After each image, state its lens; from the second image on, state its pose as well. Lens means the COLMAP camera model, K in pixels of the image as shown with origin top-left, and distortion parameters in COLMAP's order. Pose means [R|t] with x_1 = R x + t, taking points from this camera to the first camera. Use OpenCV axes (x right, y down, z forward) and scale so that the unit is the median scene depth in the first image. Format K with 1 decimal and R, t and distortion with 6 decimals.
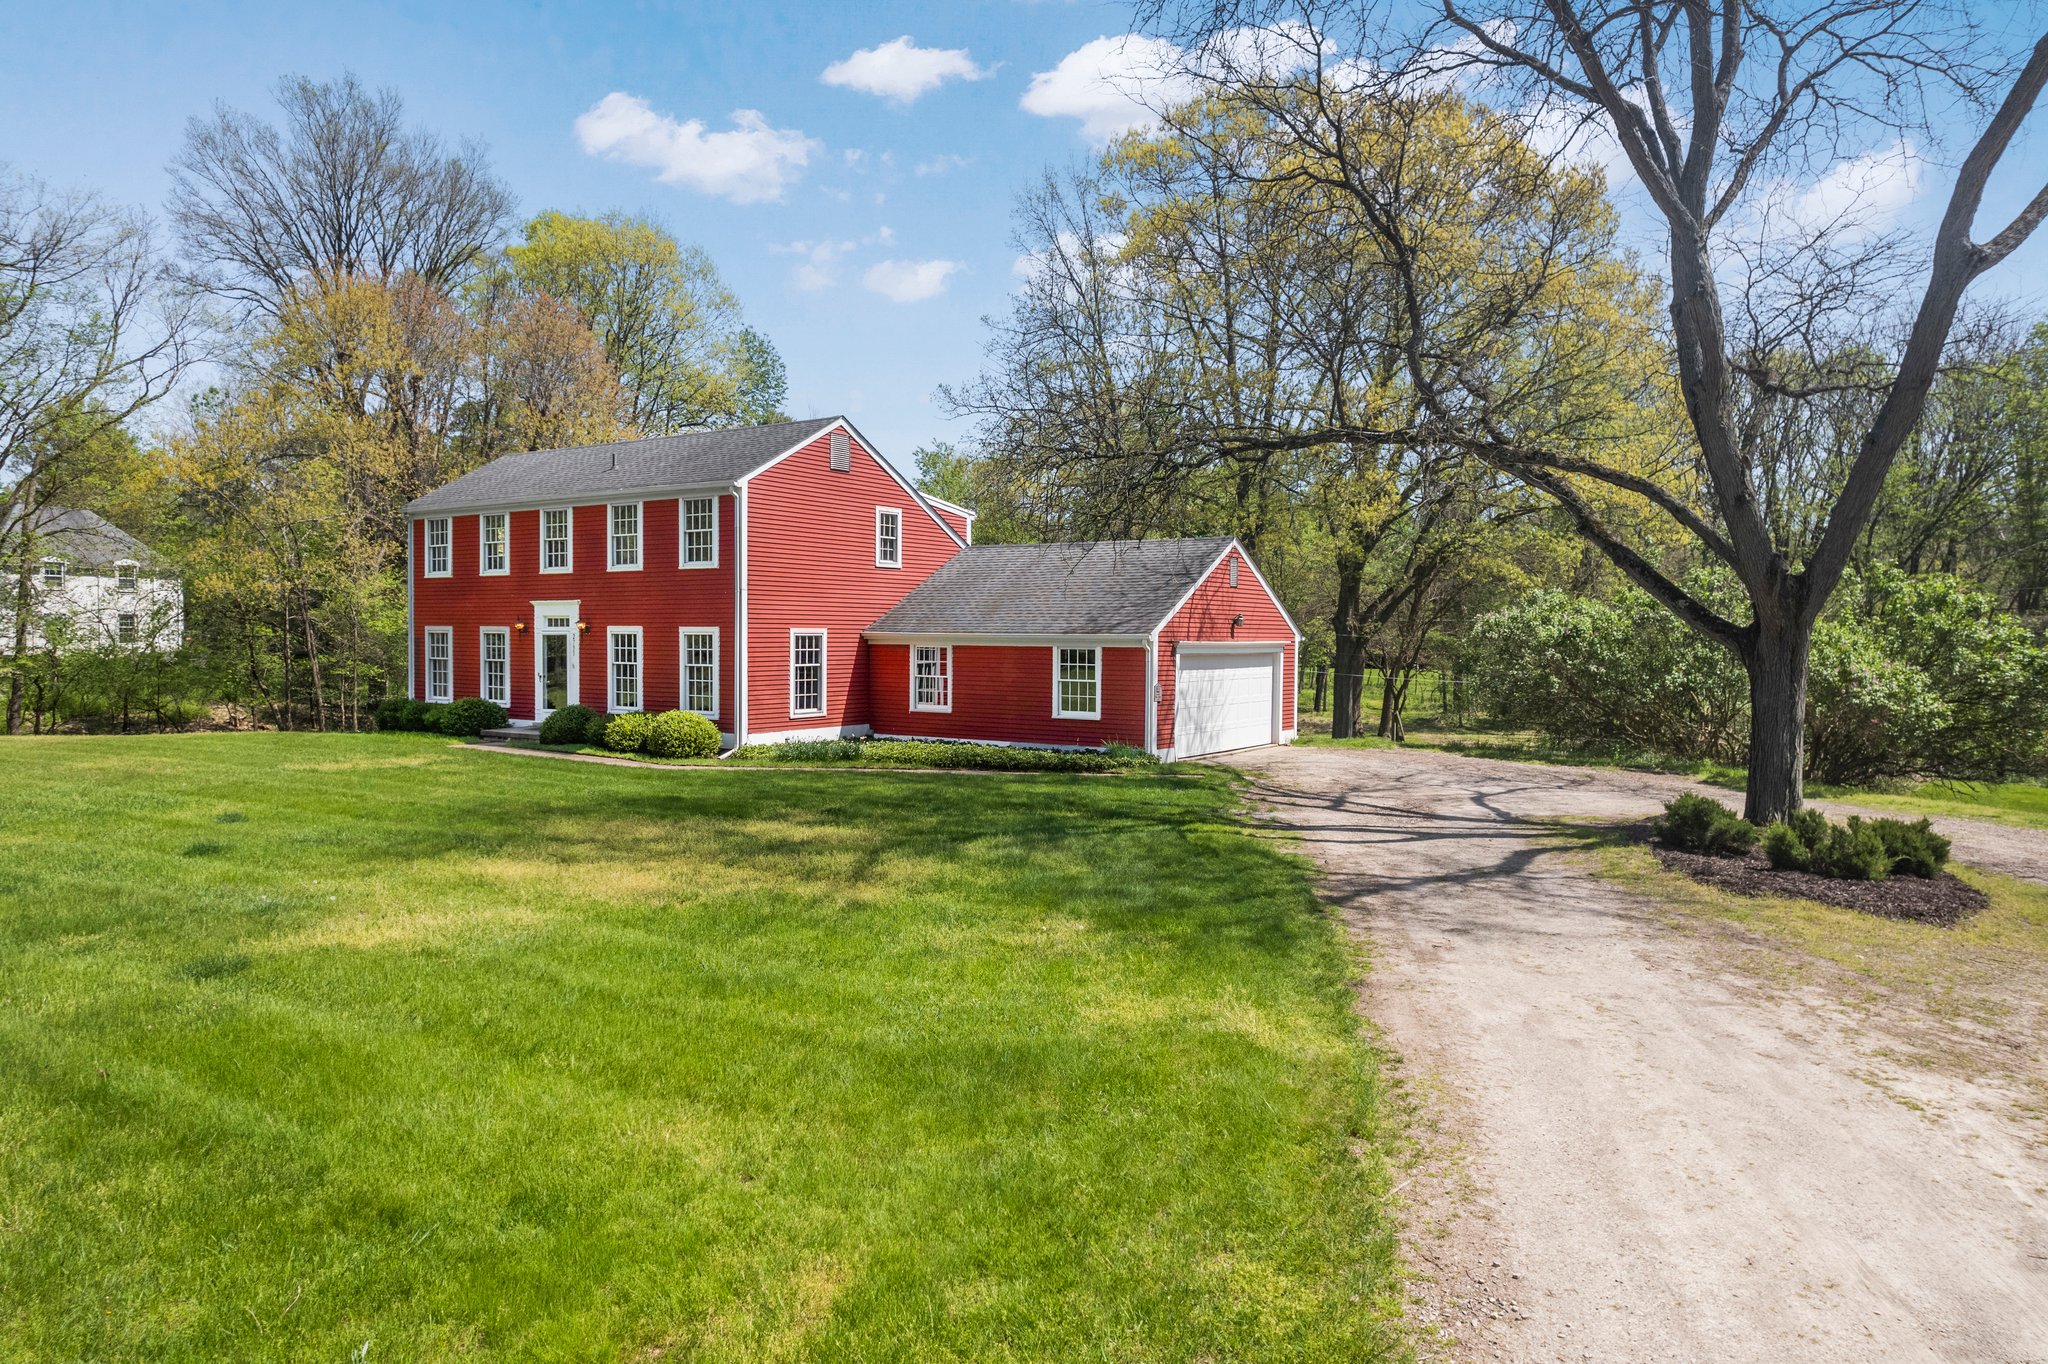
lens RADIAL K [[1336.4, 0, 1024.0], [0, 1336.4, 682.0], [0, 0, 1]] dist [-0.048452, -0.000871]
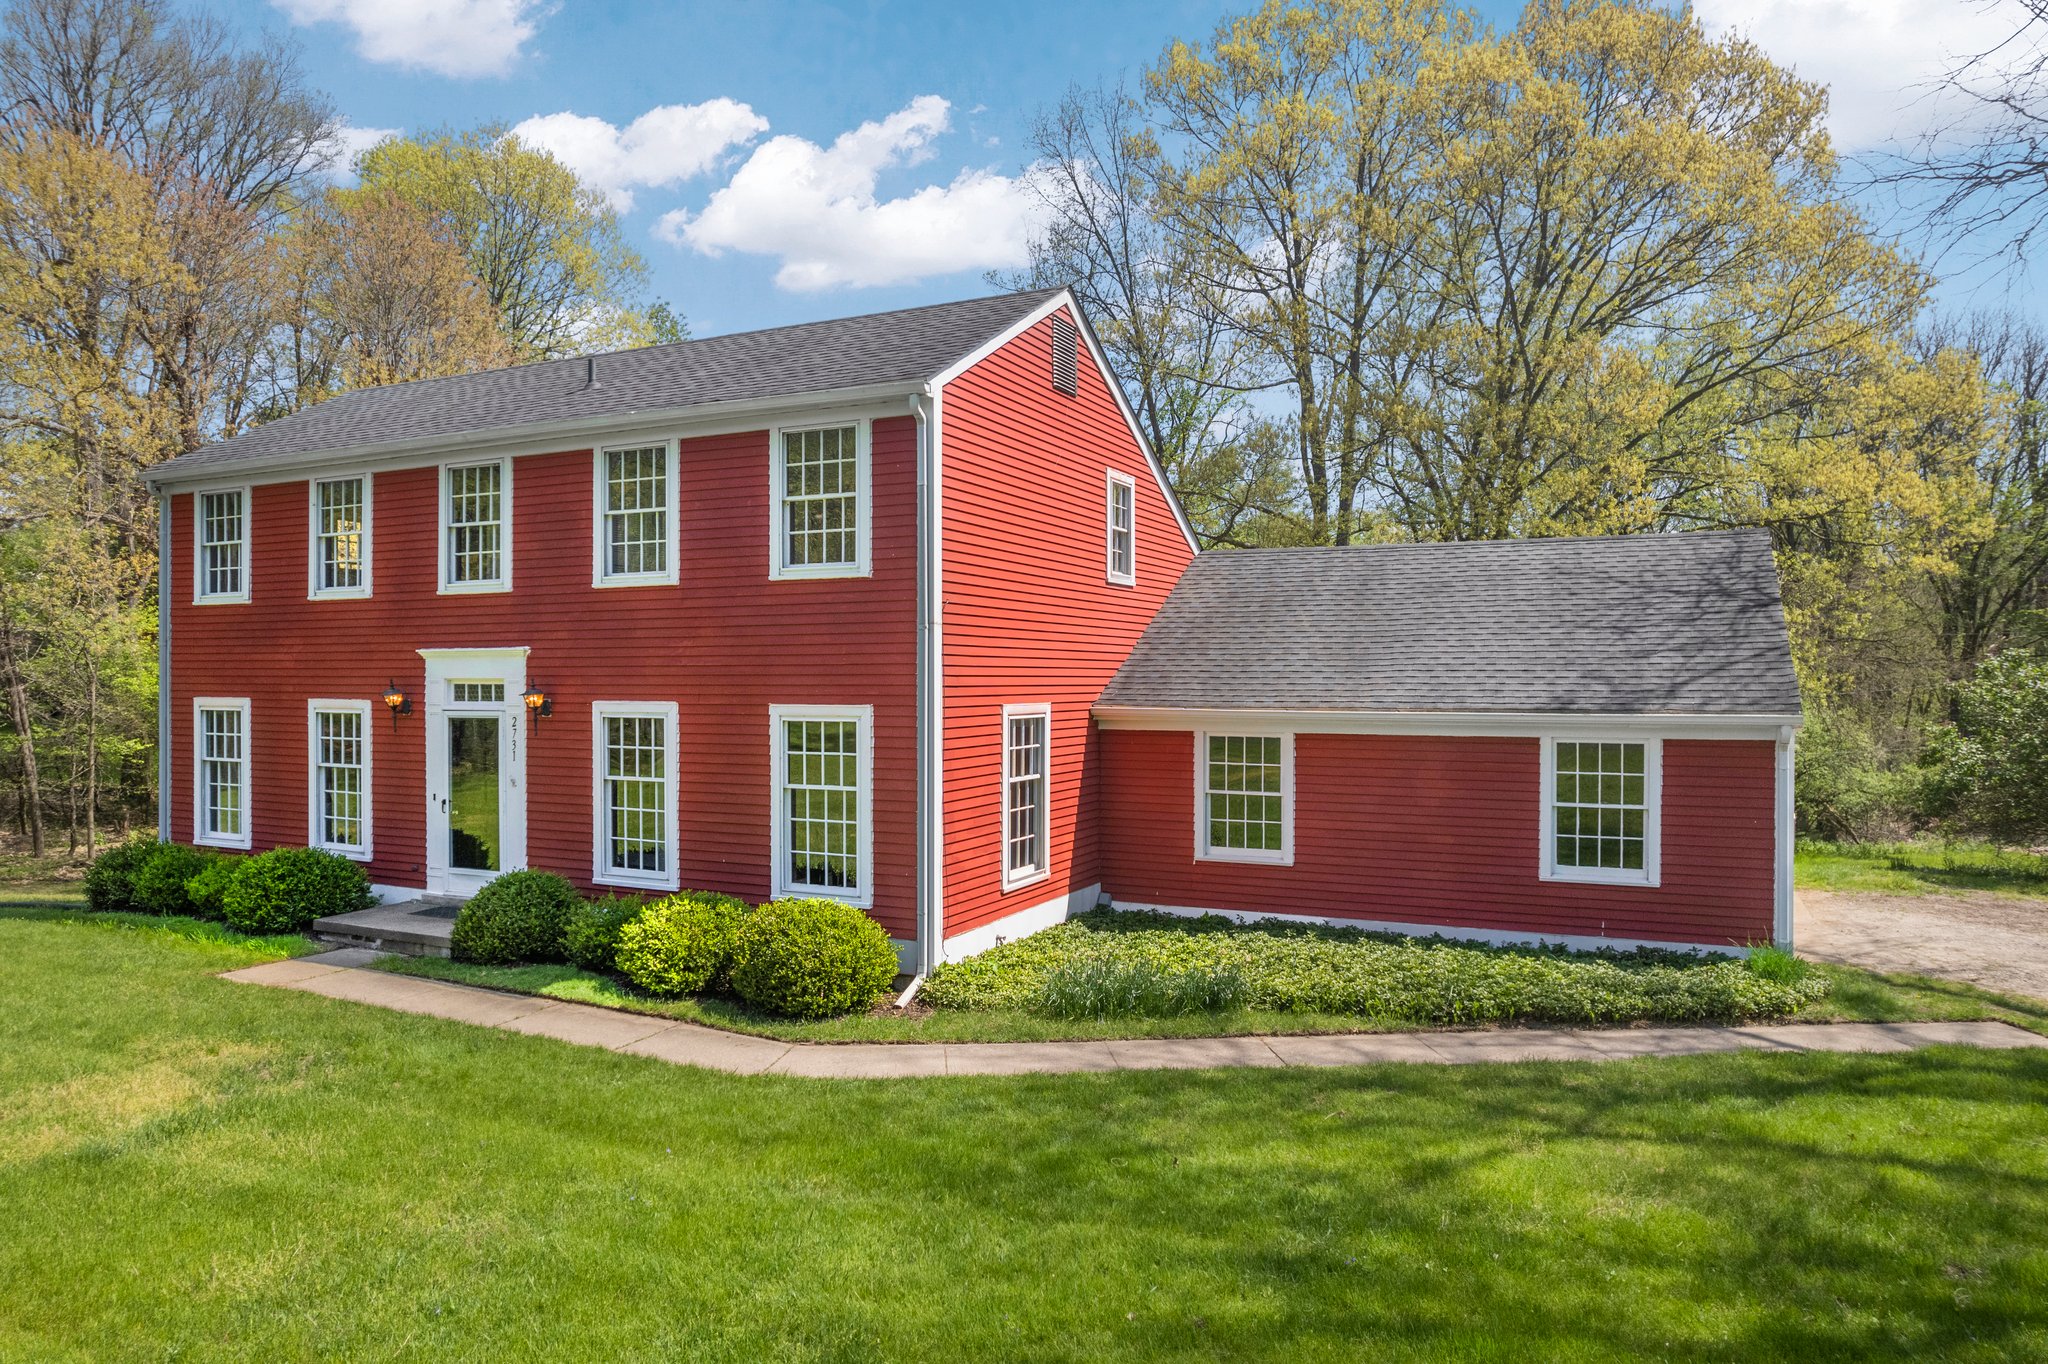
lens RADIAL K [[1312.8, 0, 1024.0], [0, 1312.8, 682.0], [0, 0, 1]] dist [-0.061912, 0.057168]
pose [[0.991299, -0.007867, 0.131396, -0.223408], [0.011975, 0.999463, -0.030506, -0.033141], [-0.131086, 0.031814, 0.990860, 0.517432]]
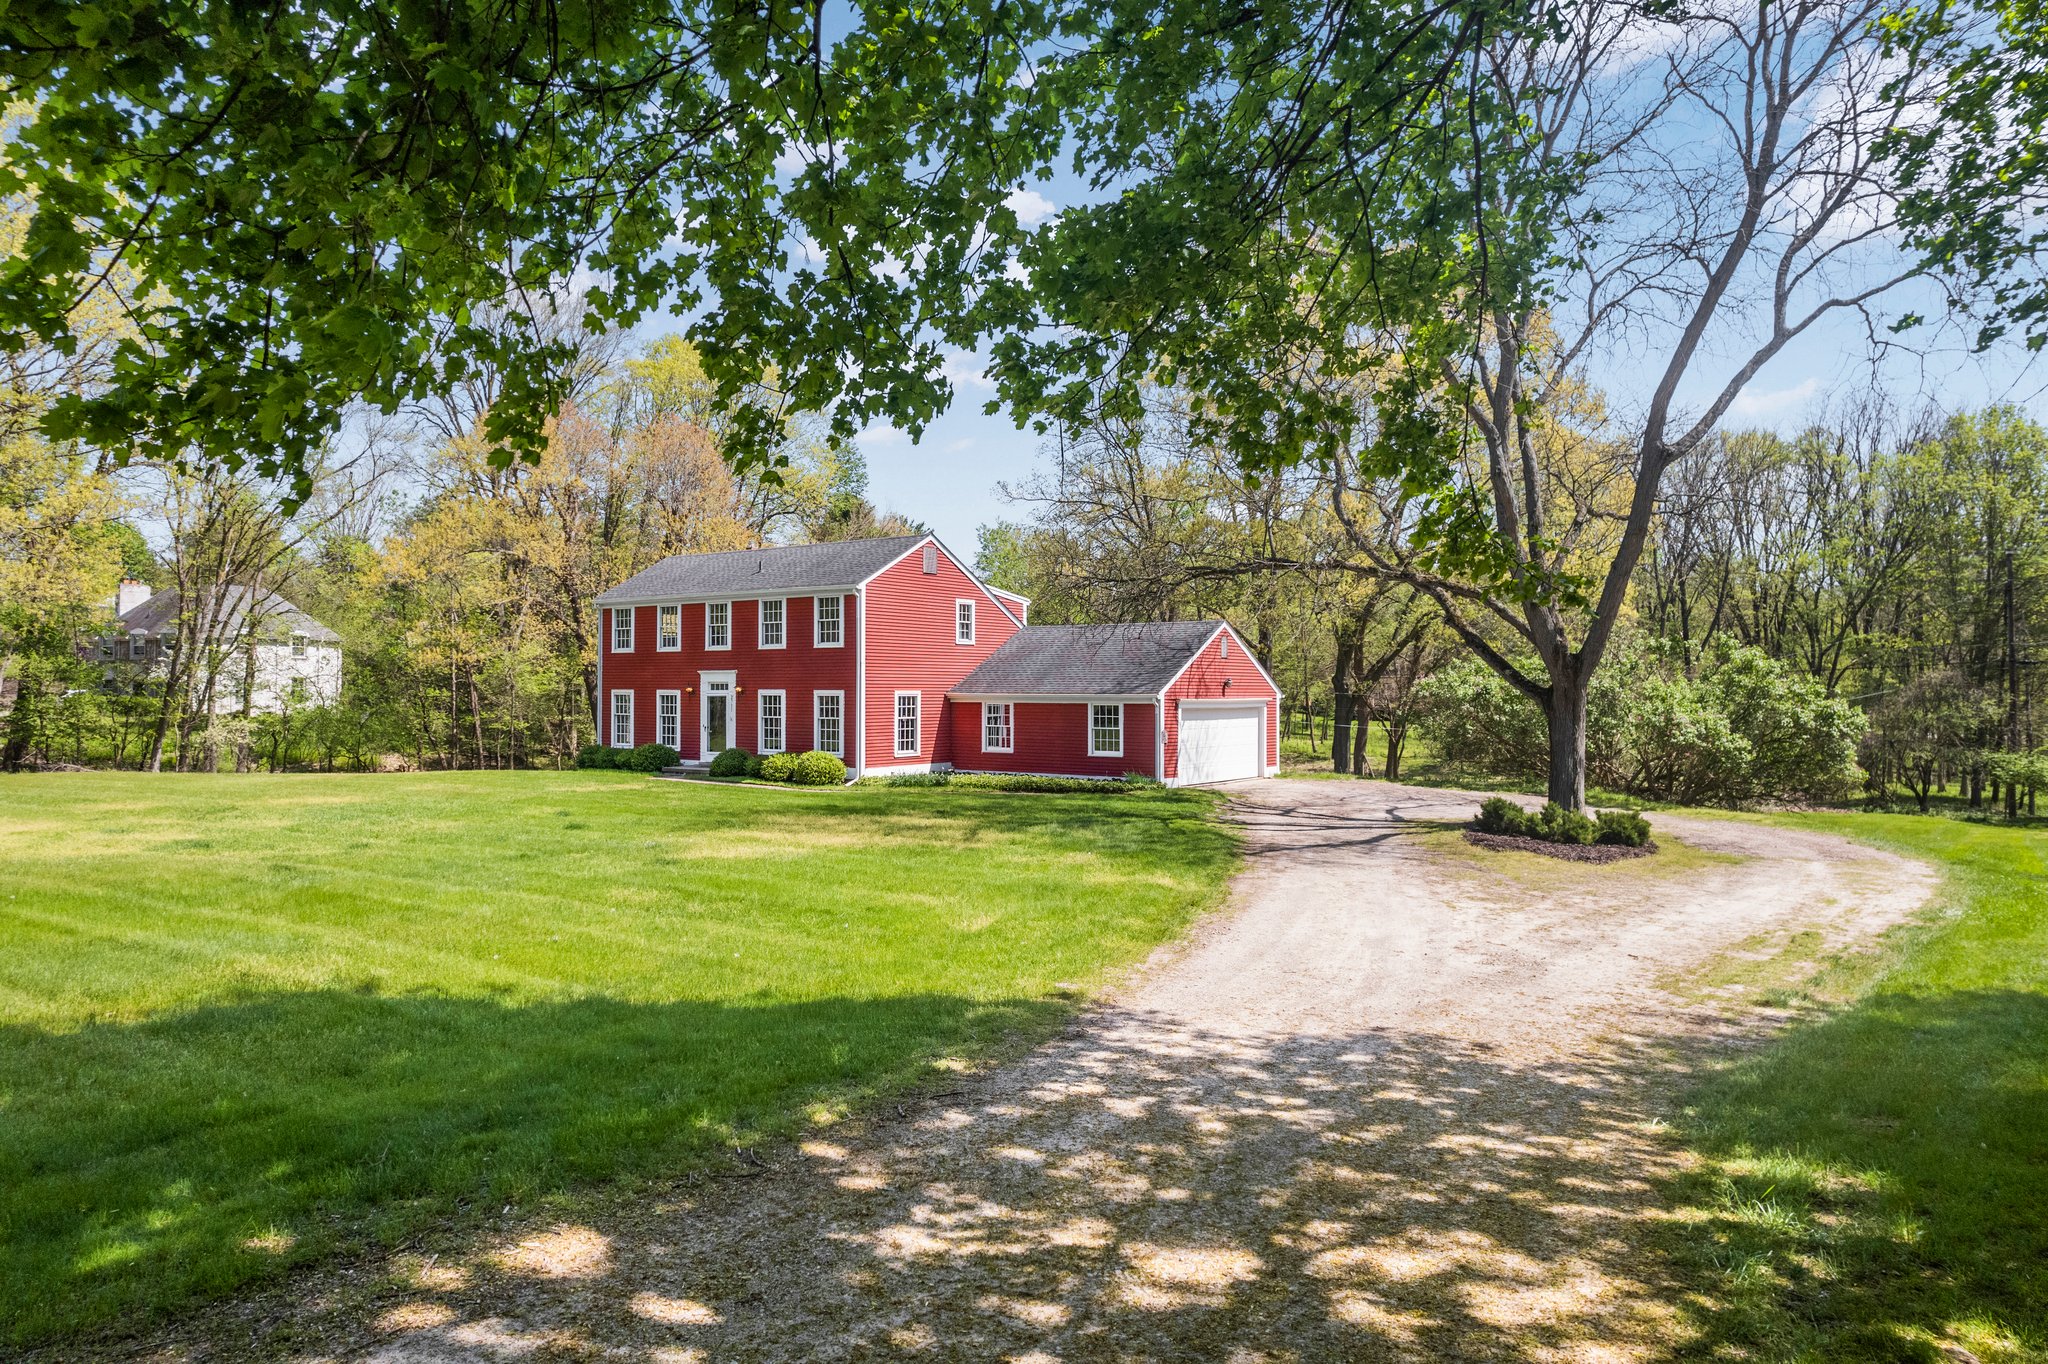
lens RADIAL K [[1312.8, 0, 1024.0], [0, 1312.8, 682.0], [0, 0, 1]] dist [-0.061912, 0.057168]
pose [[0.999250, -0.005307, -0.038345, 0.007387], [0.003698, 0.999114, -0.041916, 0.007006], [0.038533, 0.041742, 0.998385, -0.320841]]
